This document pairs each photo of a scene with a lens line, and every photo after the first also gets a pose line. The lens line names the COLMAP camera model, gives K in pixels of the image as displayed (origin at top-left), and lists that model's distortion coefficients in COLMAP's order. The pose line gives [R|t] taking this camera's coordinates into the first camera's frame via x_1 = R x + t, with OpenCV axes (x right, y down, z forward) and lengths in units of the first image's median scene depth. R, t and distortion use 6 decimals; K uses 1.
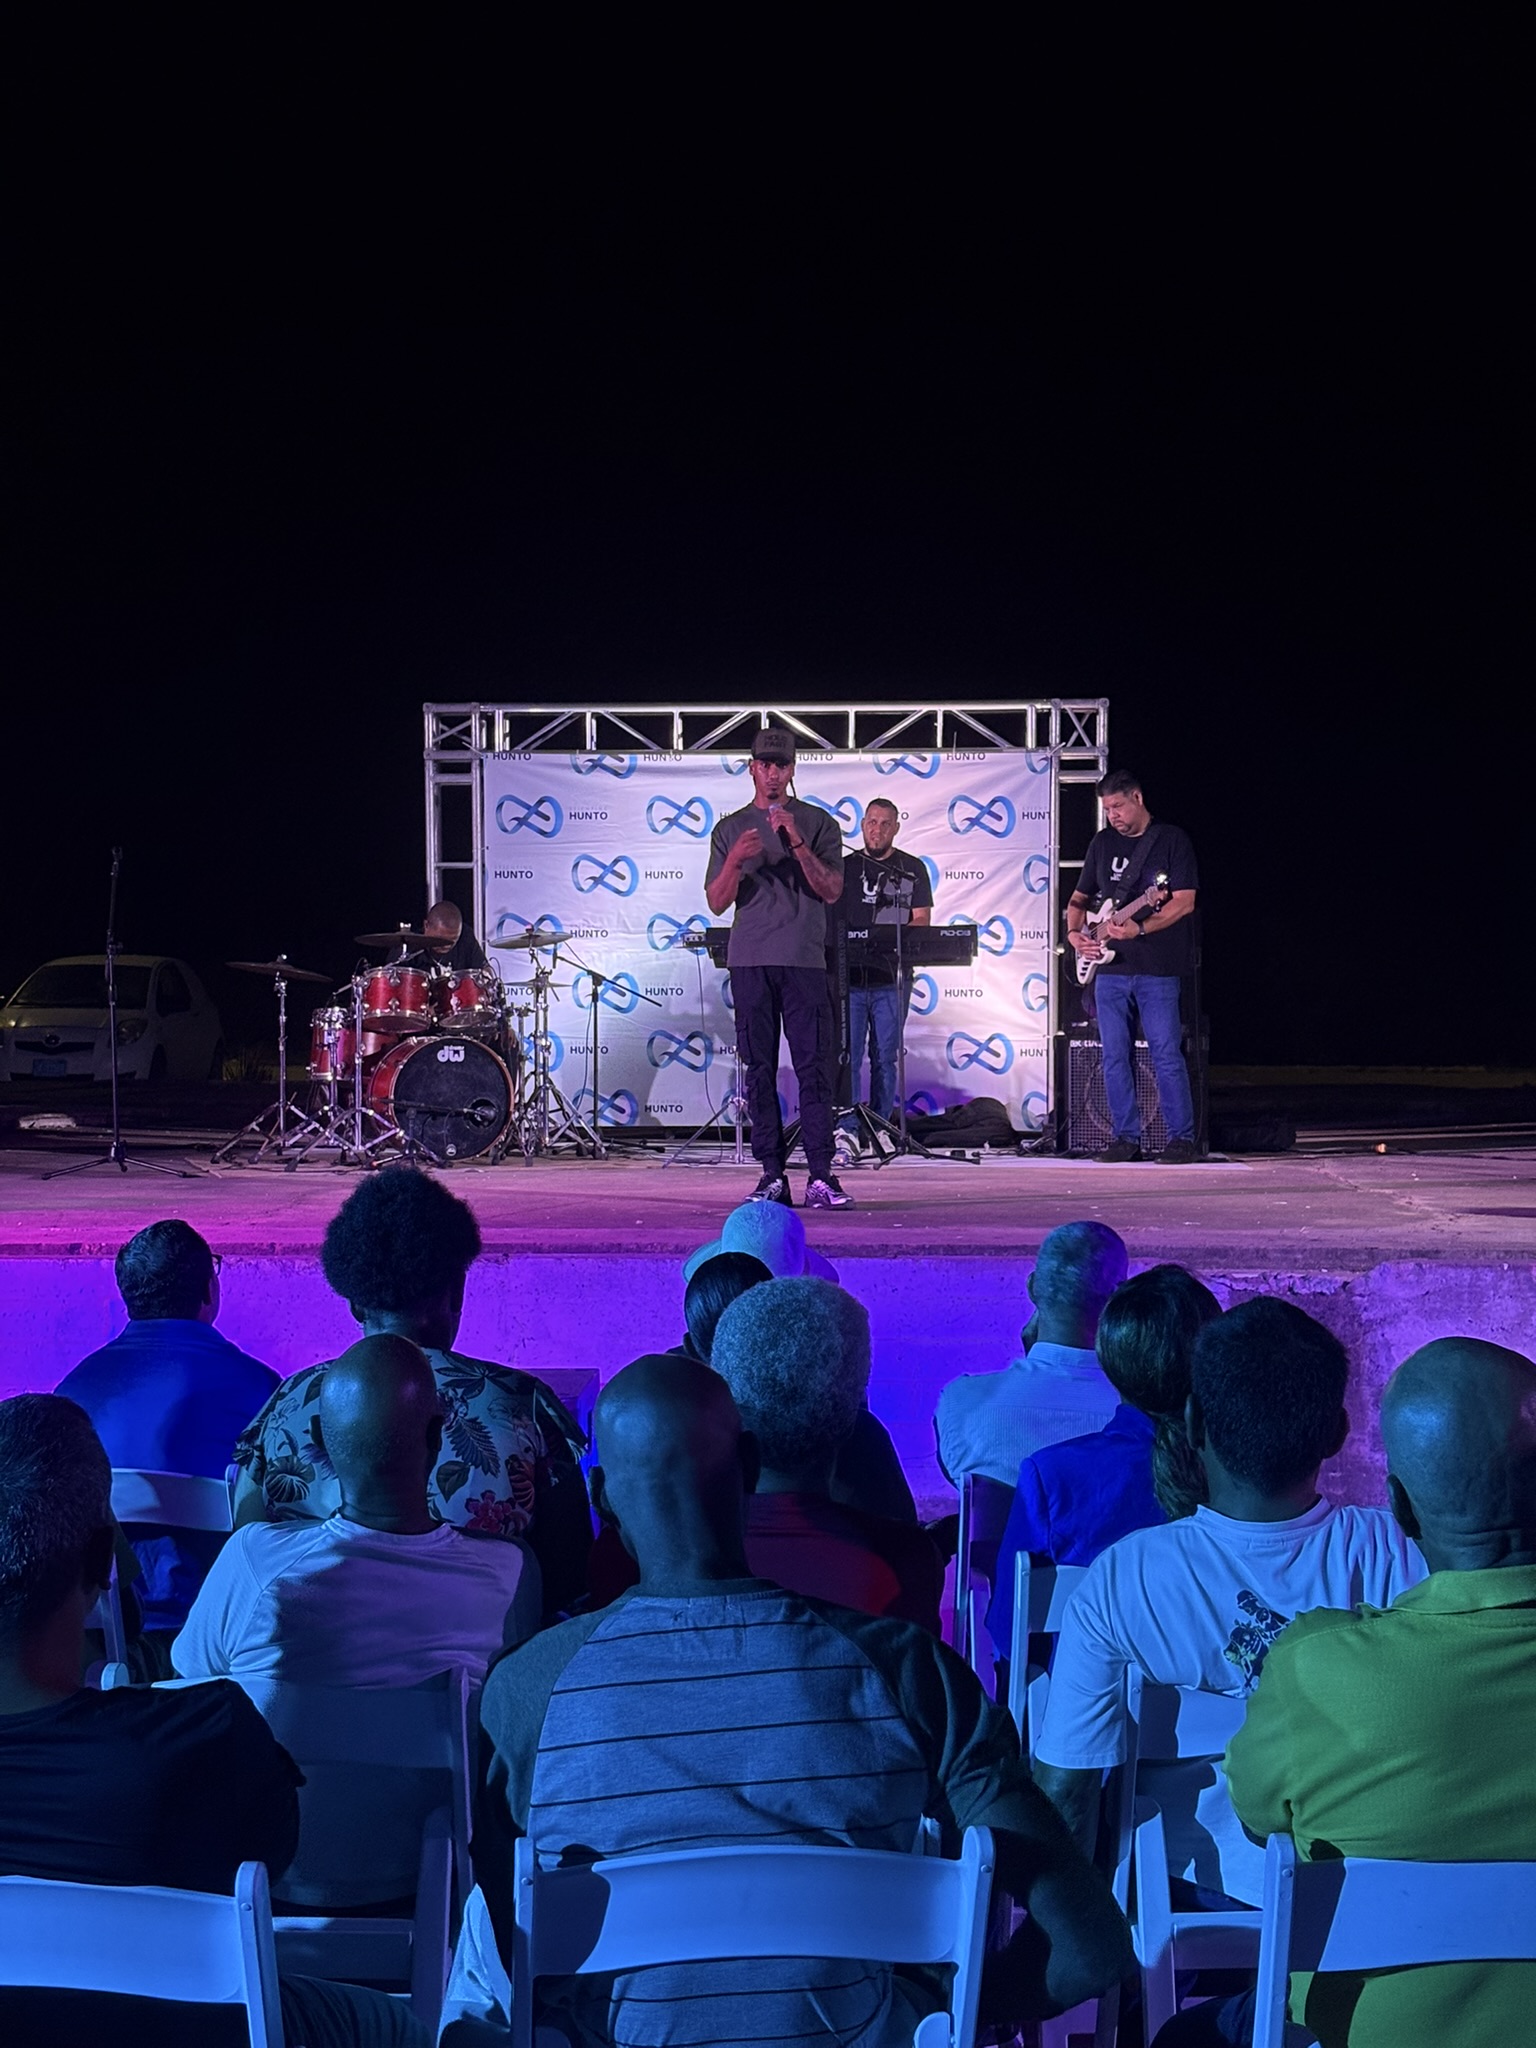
lens RADIAL K [[3057.5, 0, 768.0], [0, 3057.5, 1024.0], [0, 0, 1]] dist [0.009715, 0.007366]
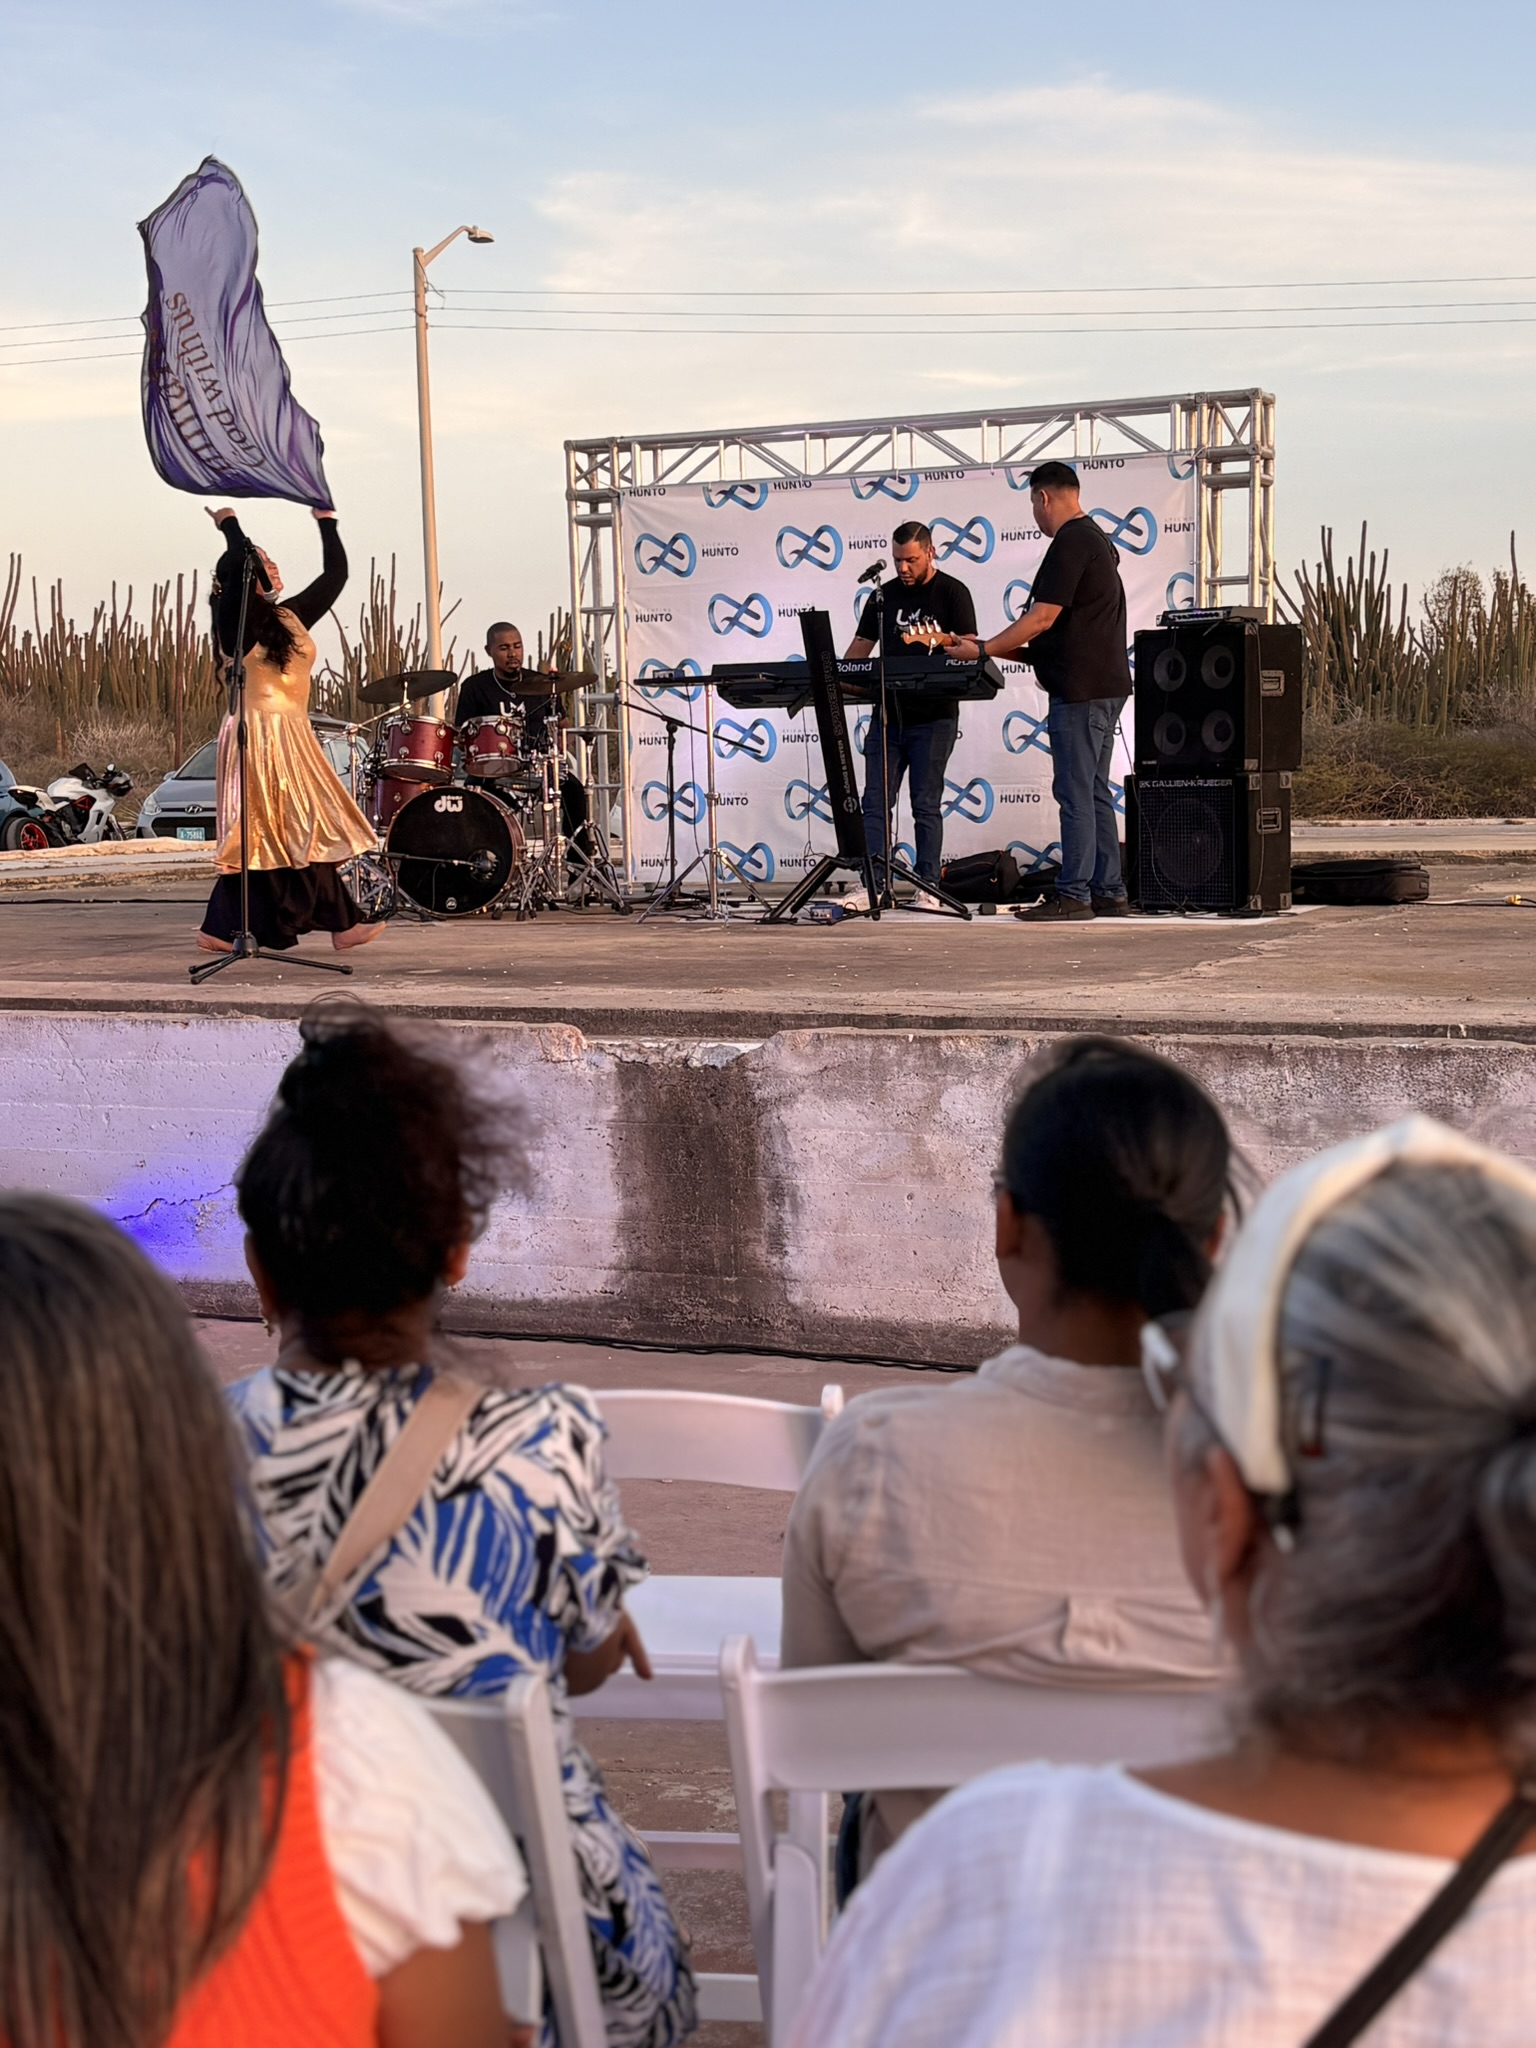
lens RADIAL K [[2940.6, 0, 768.0], [0, 2940.6, 1024.0], [0, 0, 1]] dist [0.012064, 0.006832]
pose [[0.941308, 0.012217, -0.337327, 0.469753], [0.014718, 0.996909, 0.077177, 0.013693], [0.337227, -0.077612, 0.938219, 0.242288]]
